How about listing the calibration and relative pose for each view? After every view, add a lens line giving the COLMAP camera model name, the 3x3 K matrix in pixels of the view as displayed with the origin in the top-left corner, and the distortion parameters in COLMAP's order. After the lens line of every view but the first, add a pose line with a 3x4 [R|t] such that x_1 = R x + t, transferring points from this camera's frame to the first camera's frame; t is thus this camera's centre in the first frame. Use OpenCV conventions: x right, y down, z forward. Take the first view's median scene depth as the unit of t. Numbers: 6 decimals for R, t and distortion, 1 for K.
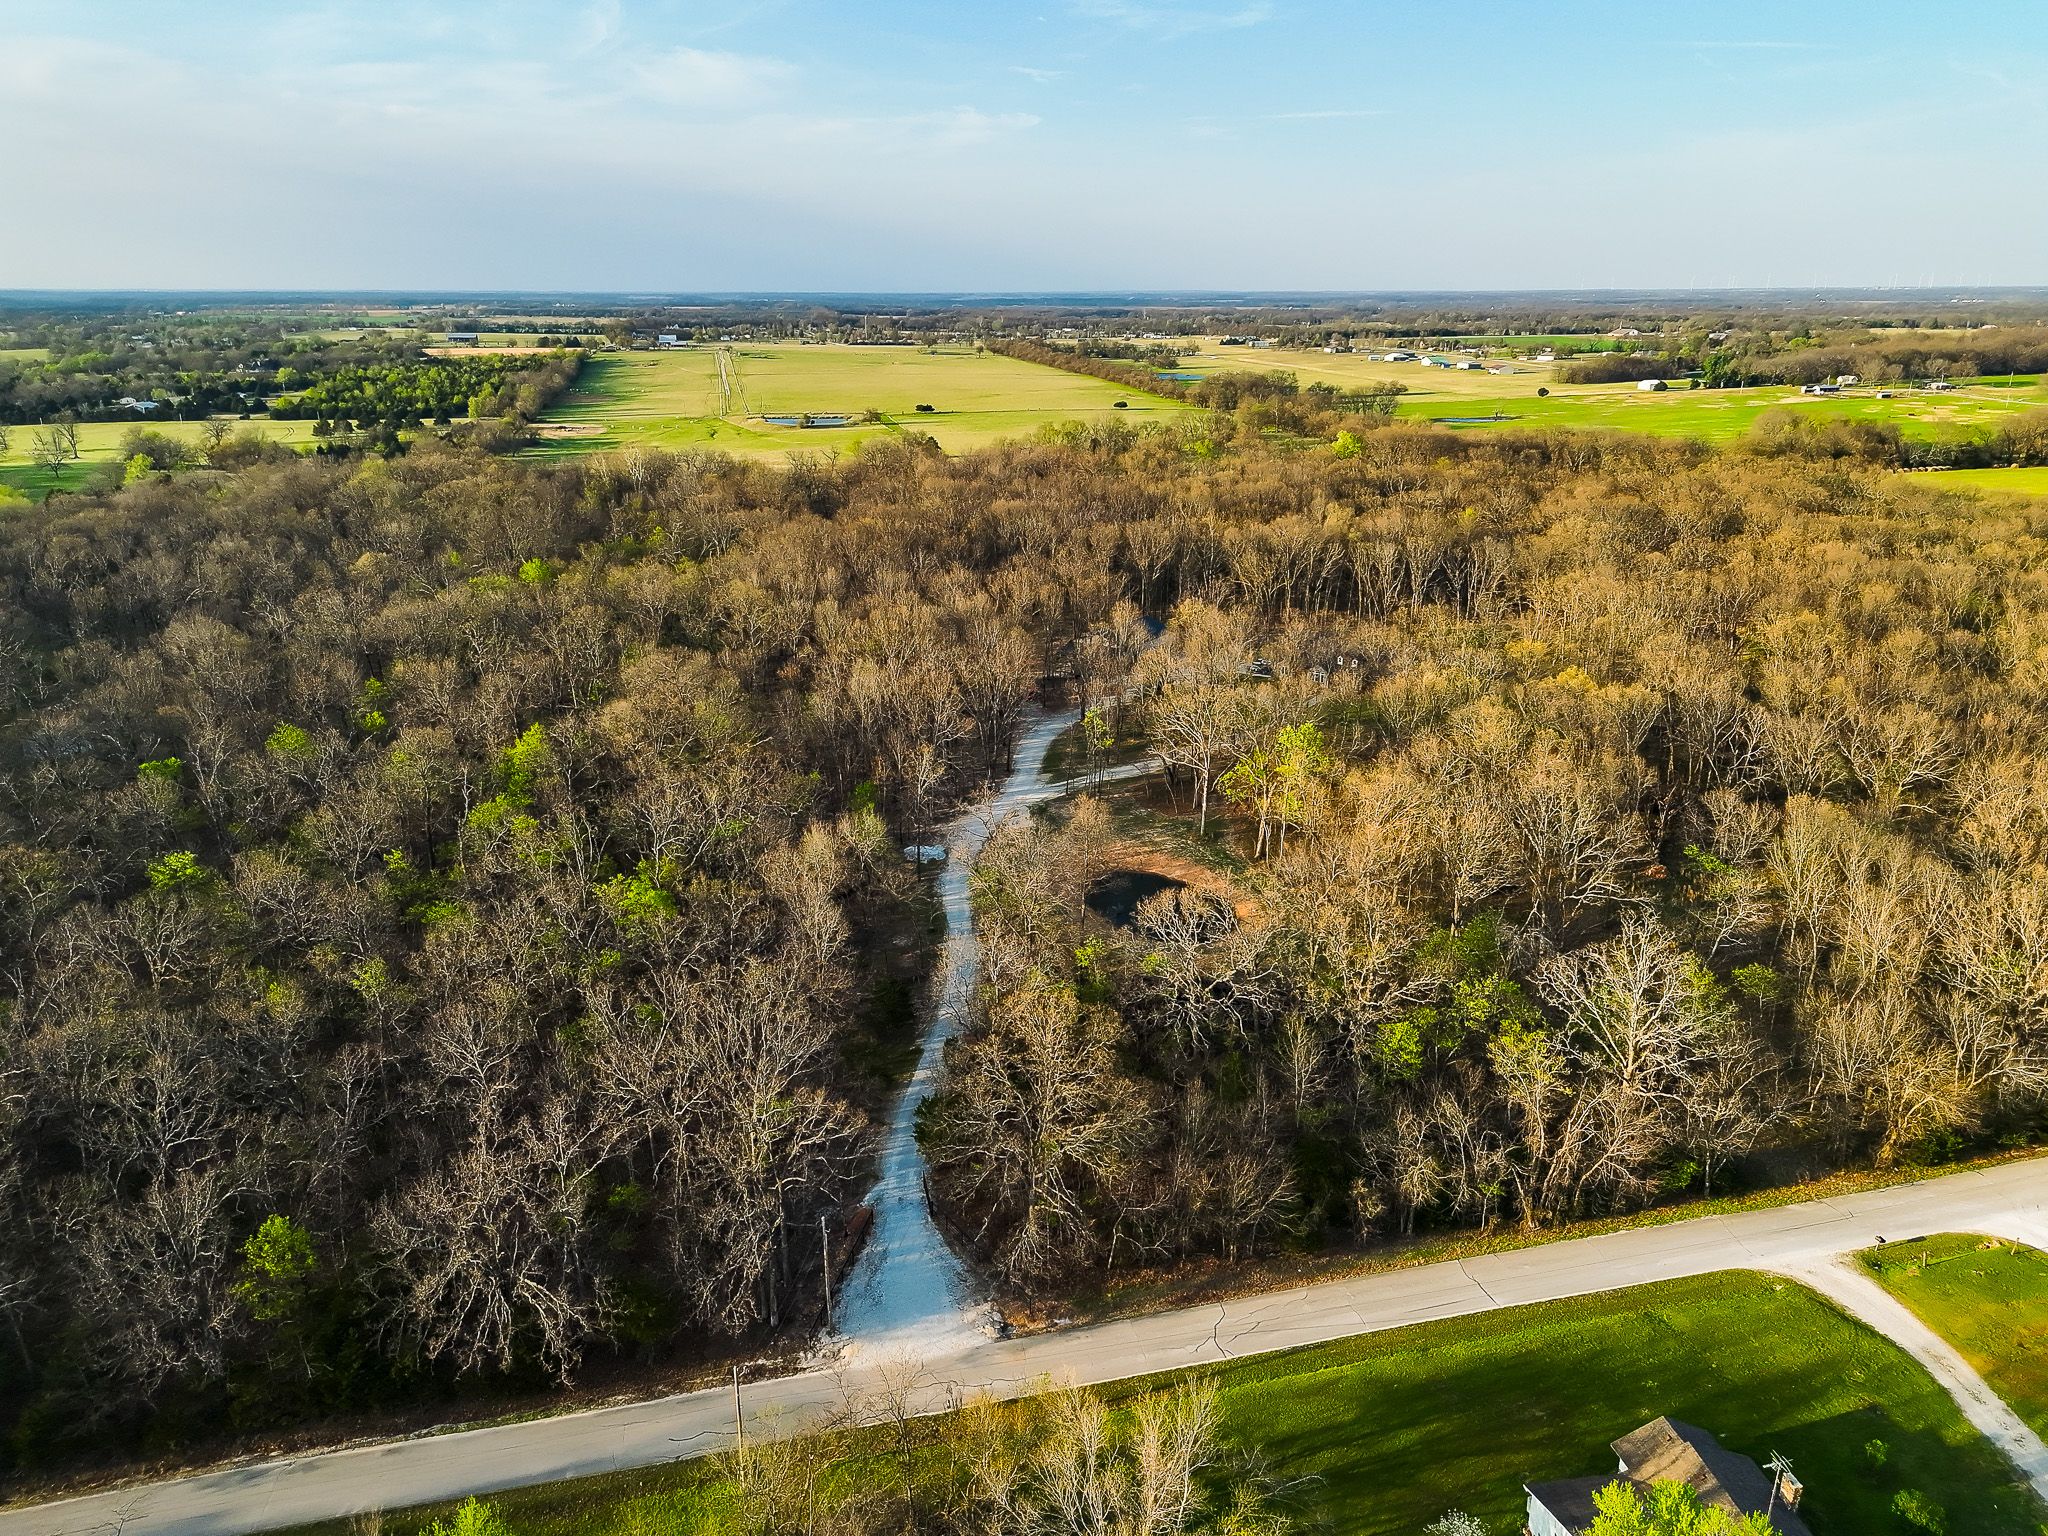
lens RADIAL K [[1436.1, 0, 1116.1], [0, 1436.1, 771.0], [0, 0, 1]] dist [0.057796, -0.039797]
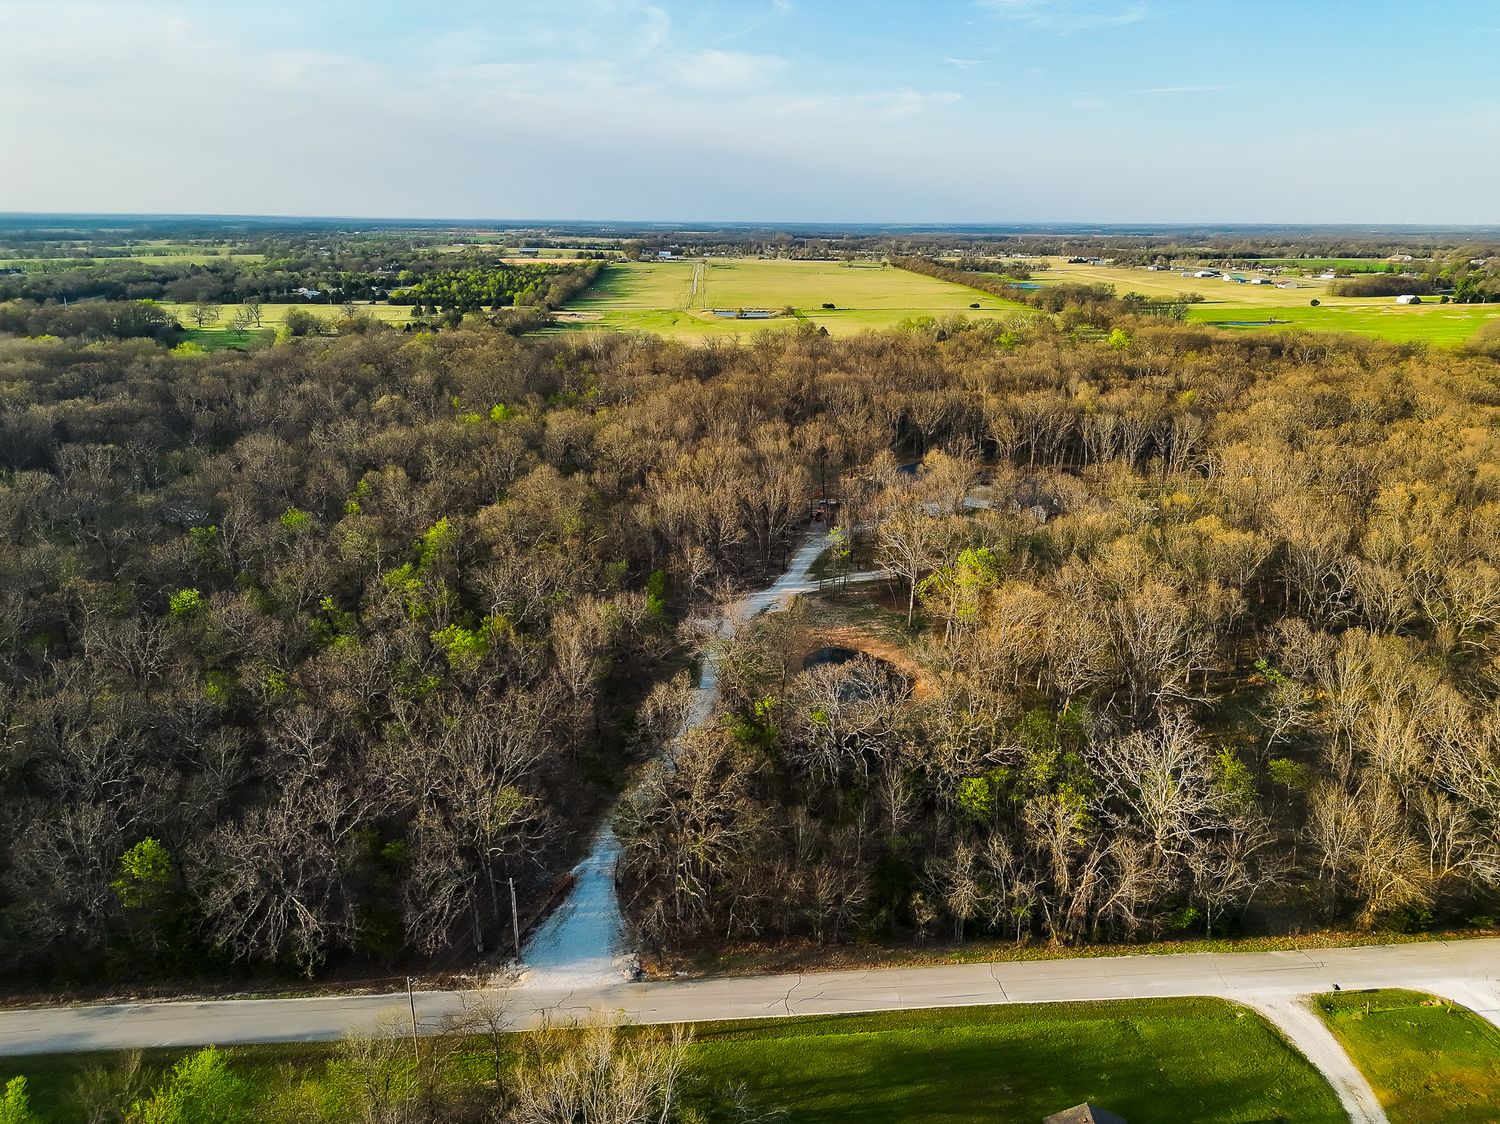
lens RADIAL K [[1051.9, 0, 817.5], [0, 1051.9, 564.2], [0, 0, 1]] dist [0.057796, -0.039797]
pose [[0.986013, 0.060436, -0.155324, 0.180434], [-0.061662, 0.998092, -0.003086, -0.007090], [0.154841, 0.012620, 0.987859, 0.024468]]
